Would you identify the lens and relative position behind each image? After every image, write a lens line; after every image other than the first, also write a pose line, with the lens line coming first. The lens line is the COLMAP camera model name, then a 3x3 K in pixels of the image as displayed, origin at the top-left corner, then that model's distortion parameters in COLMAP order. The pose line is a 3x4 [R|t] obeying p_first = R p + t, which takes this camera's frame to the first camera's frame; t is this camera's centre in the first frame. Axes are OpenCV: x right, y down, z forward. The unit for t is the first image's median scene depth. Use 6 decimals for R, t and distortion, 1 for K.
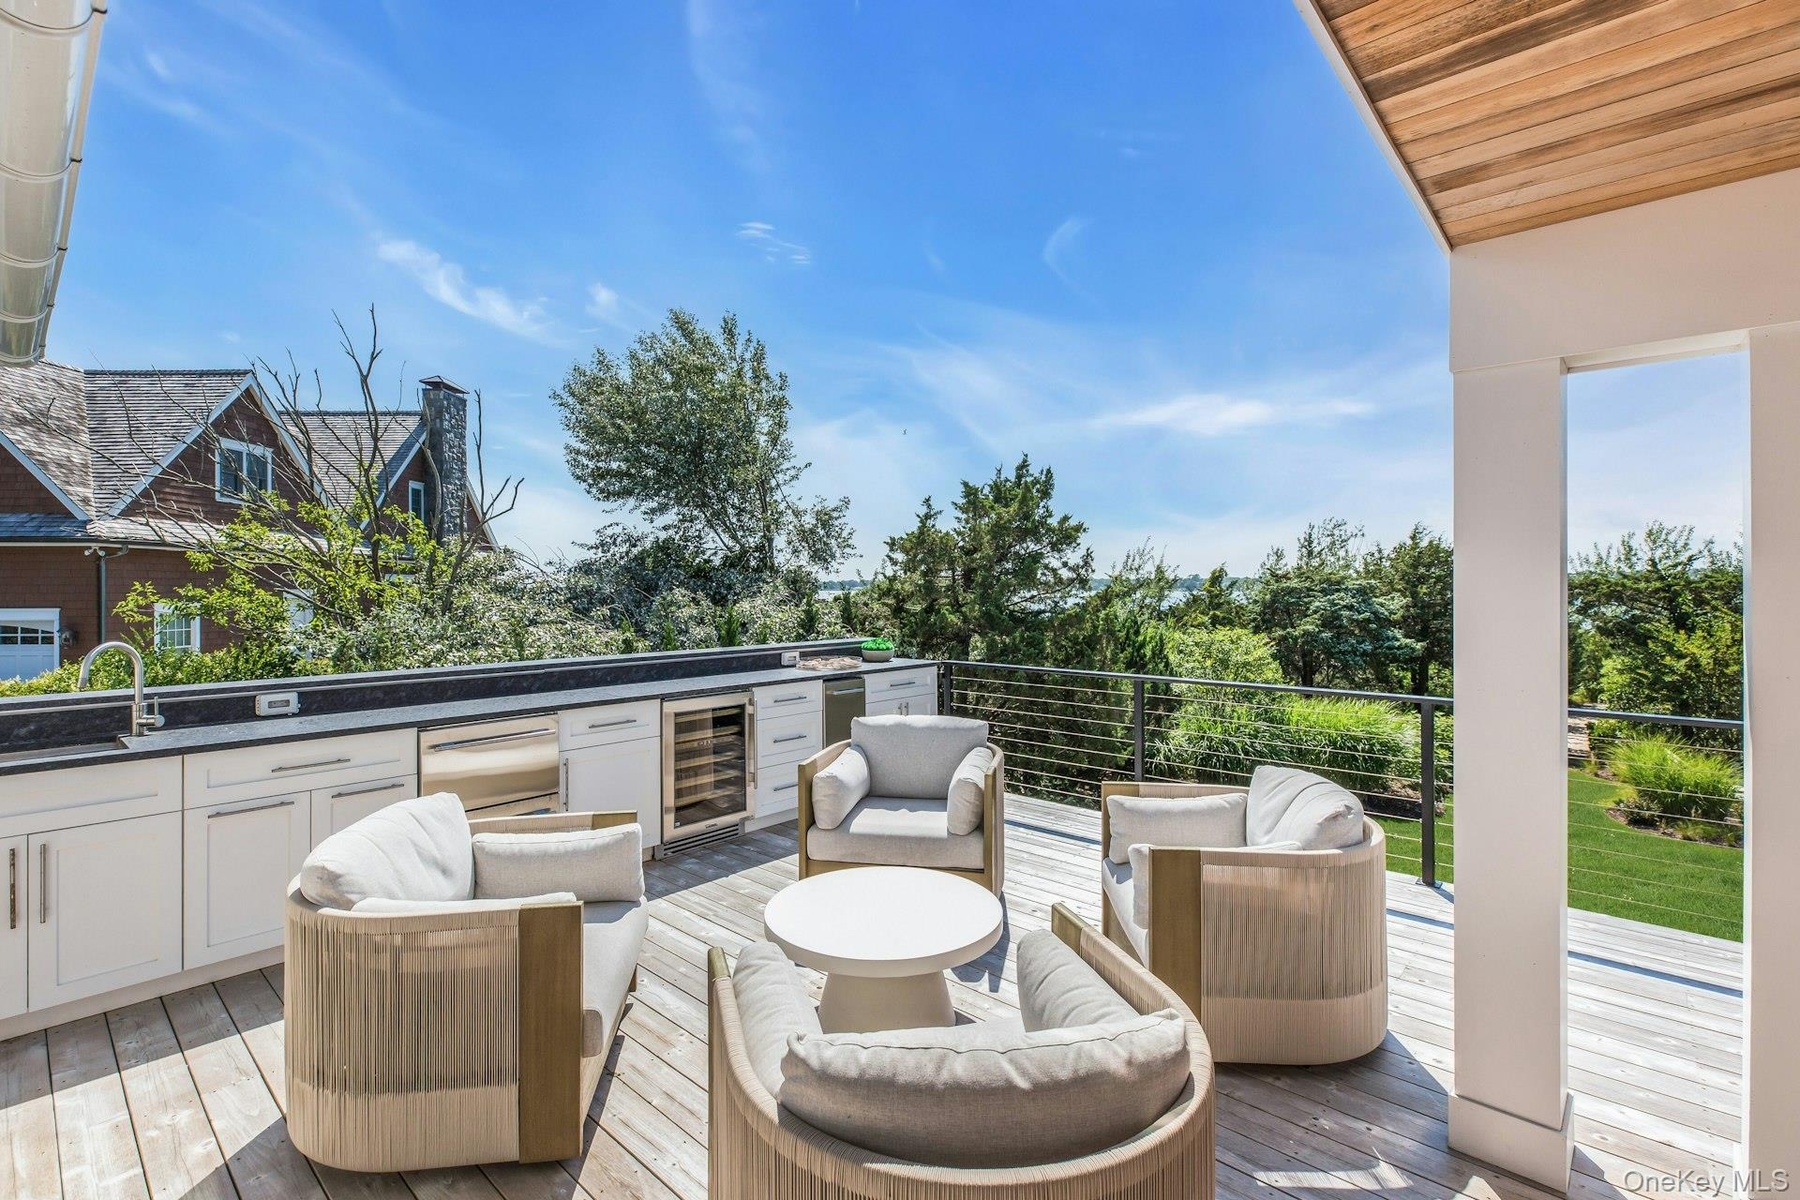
lens RADIAL K [[814.3, 0, 902.9], [0, 814.3, 567.4], [0, 0, 1]] dist [-0.001764, 0.000064]
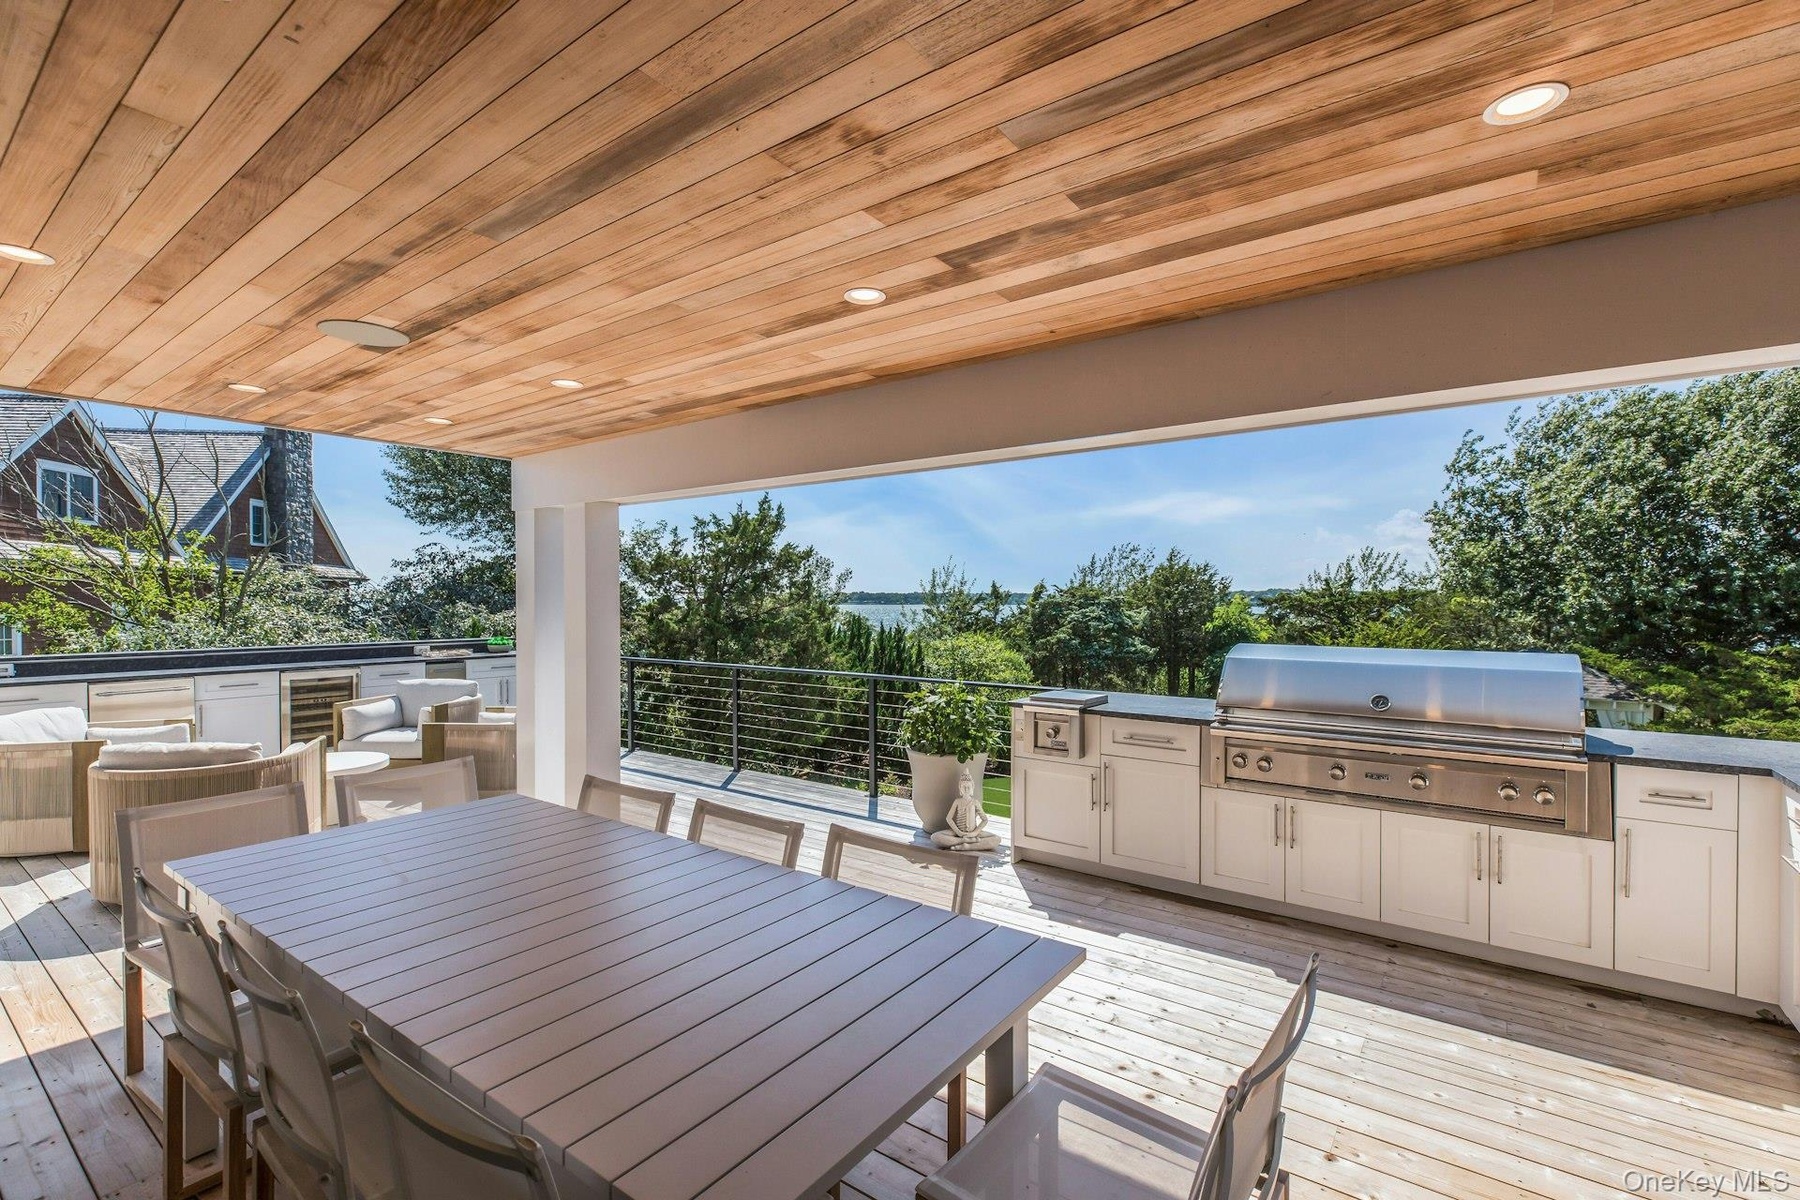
lens RADIAL K [[808.2, 0, 912.8], [0, 808.2, 585.9], [0, 0, 1]] dist [-0.001433, -0.000017]
pose [[0.994375, 0.003262, 0.105869, 0.150329], [-0.003845, 0.999979, 0.005306, -0.003821], [-0.105850, -0.005684, 0.994366, -0.138504]]
